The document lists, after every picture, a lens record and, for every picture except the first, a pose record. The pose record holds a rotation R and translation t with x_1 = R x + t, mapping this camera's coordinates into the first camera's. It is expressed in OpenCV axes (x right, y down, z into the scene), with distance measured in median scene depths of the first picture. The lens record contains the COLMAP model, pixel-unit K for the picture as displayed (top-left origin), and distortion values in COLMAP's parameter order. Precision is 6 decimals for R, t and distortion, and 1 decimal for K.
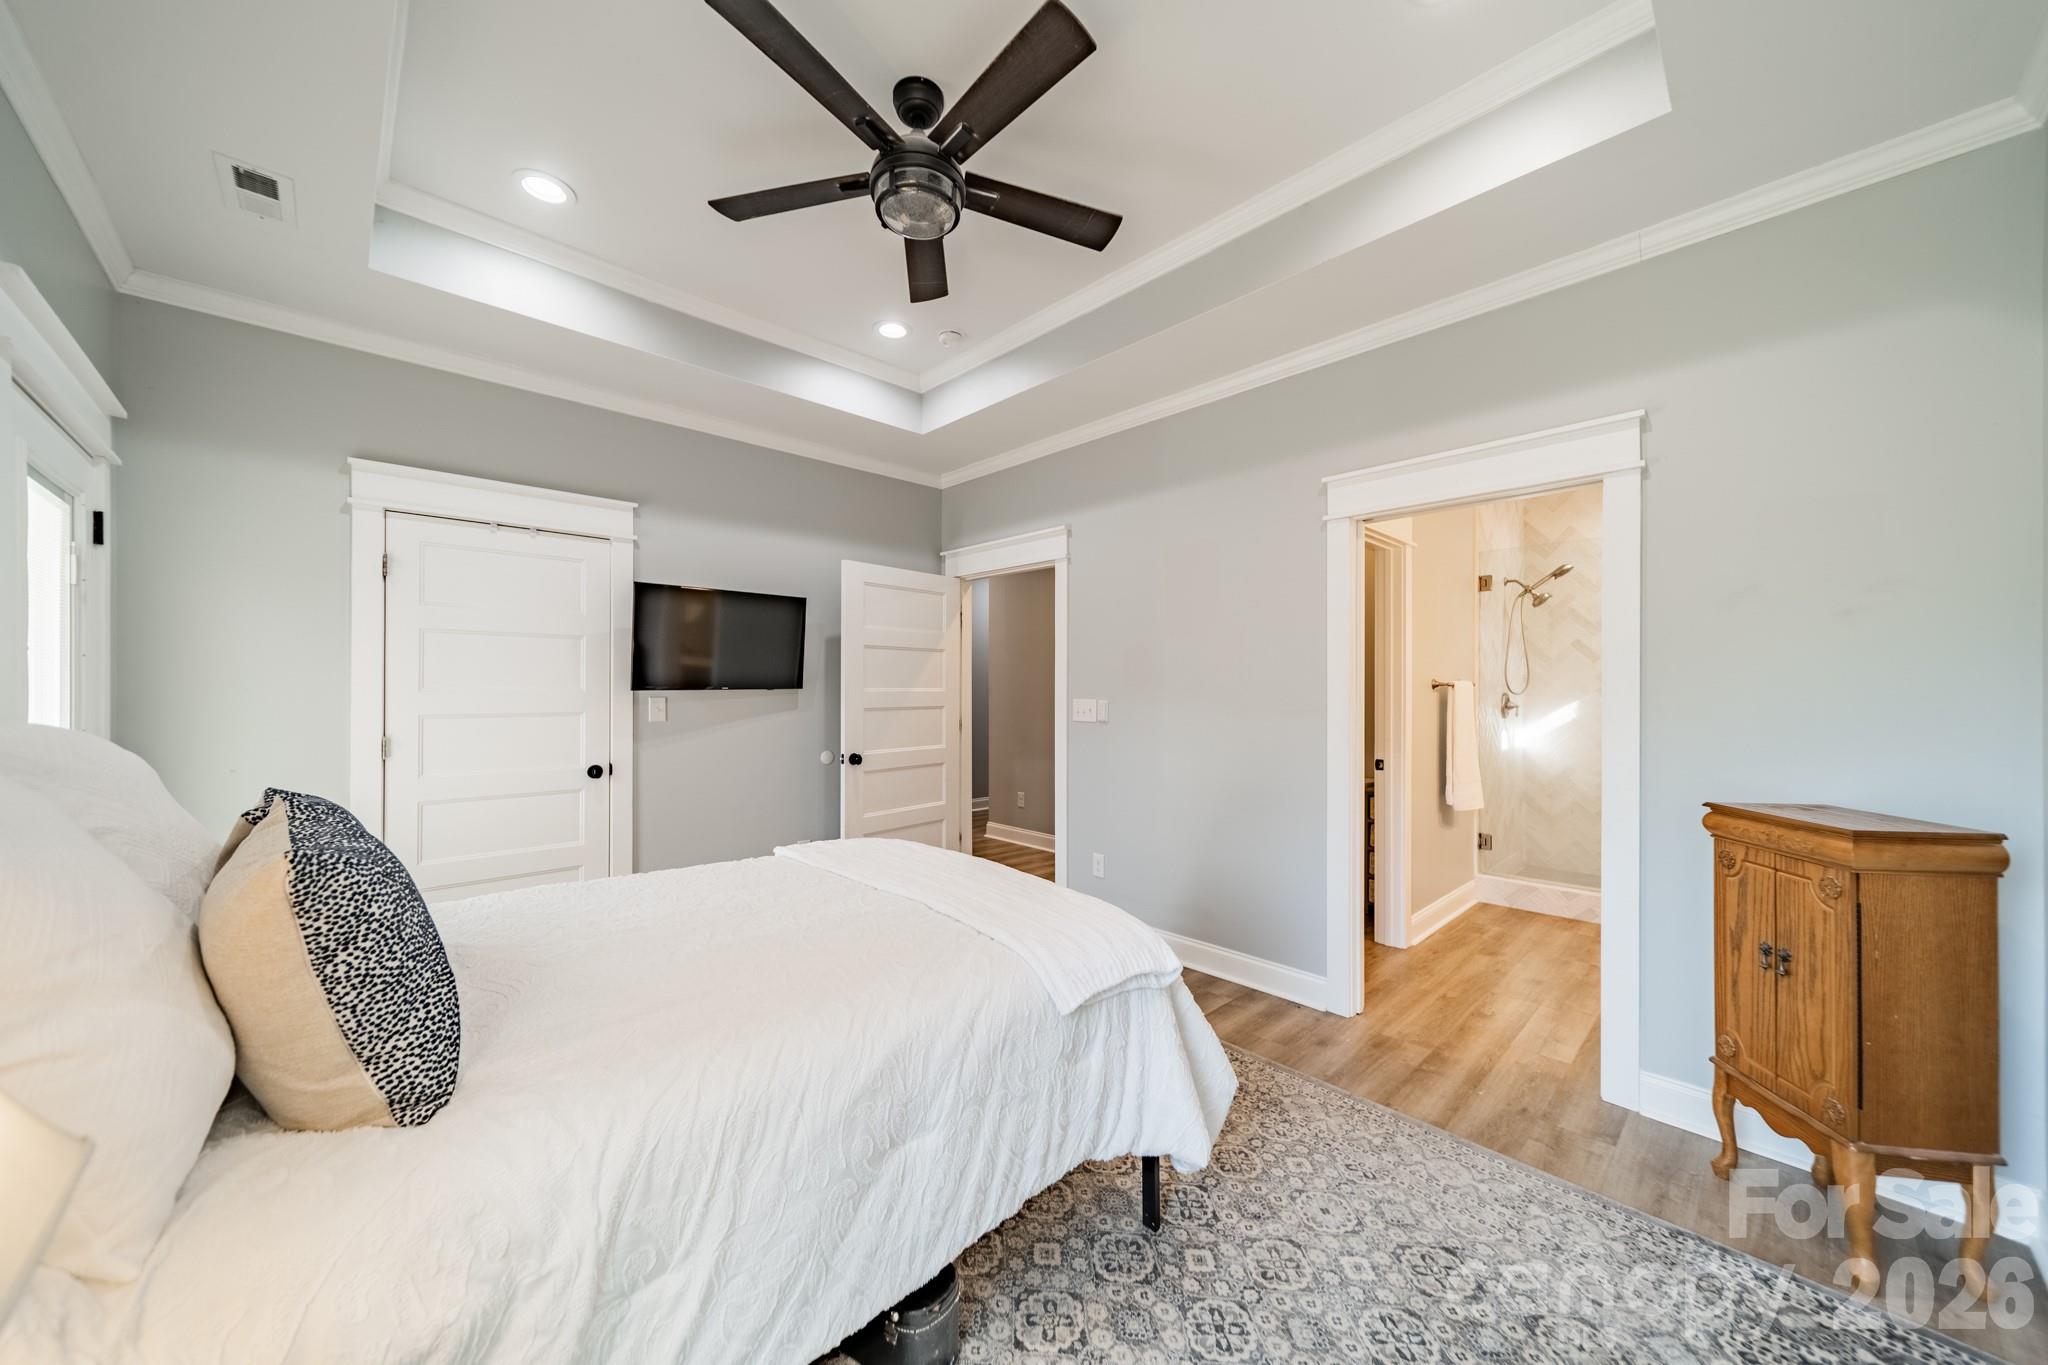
lens RADIAL K [[723.4, 0, 1028.1], [0, 723.4, 688.0], [0, 0, 1]] dist [0.008521, 0.000155]
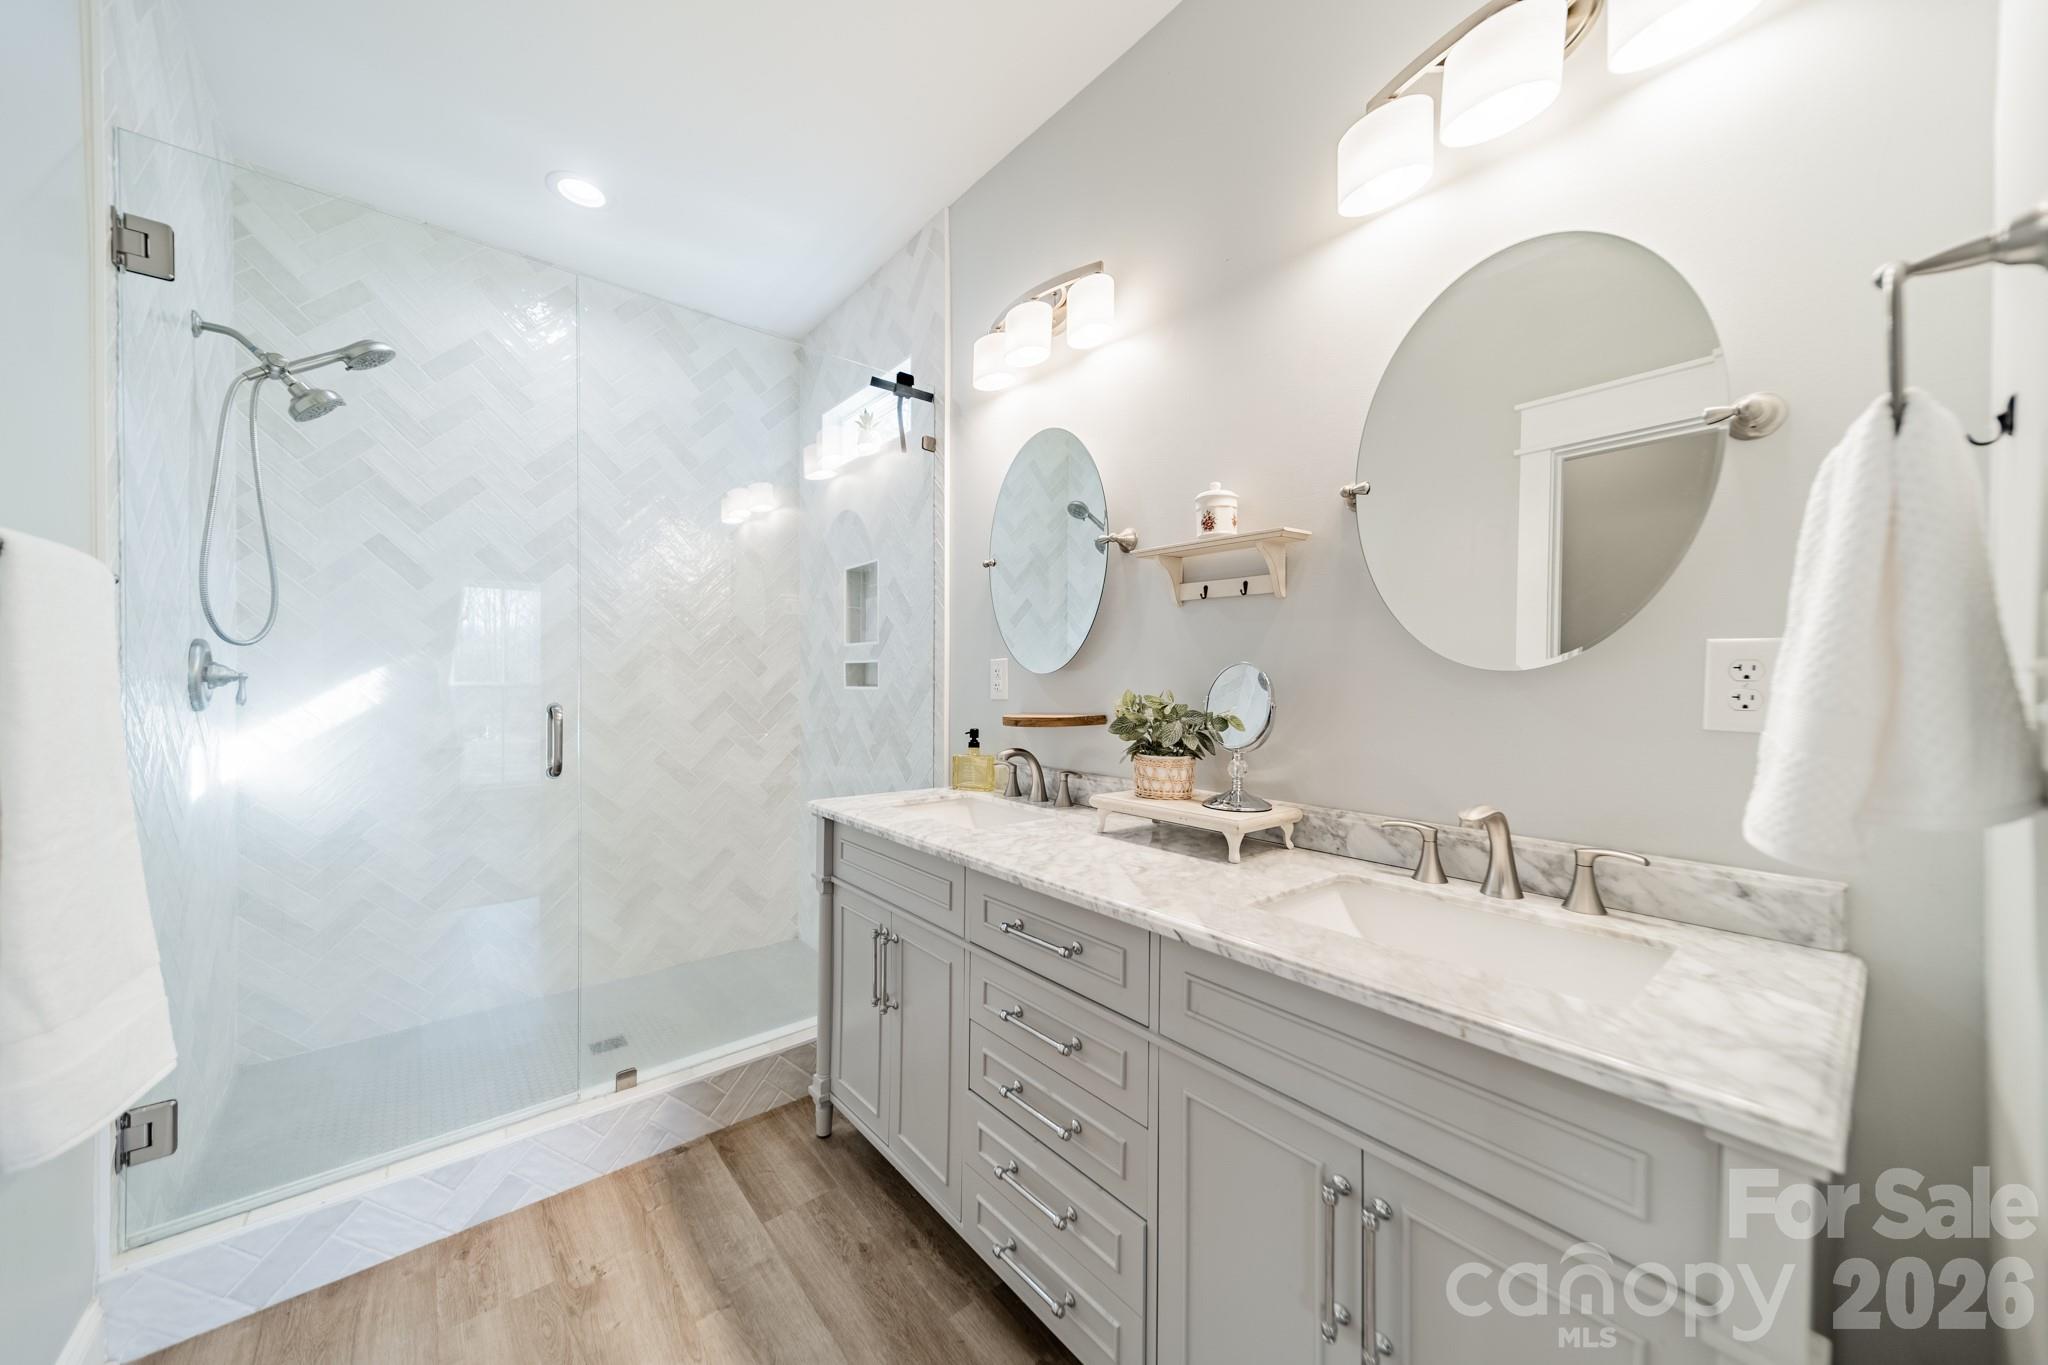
lens RADIAL K [[723.4, 0, 1030.1], [0, 723.4, 683.1], [0, 0, 1]] dist [0.008521, 0.000155]
pose [[0.061124, -0.006249, 0.998111, 0.326909], [-0.004328, 0.999969, 0.006526, 0.023950], [-0.998121, -0.004719, 0.061095, 0.576211]]
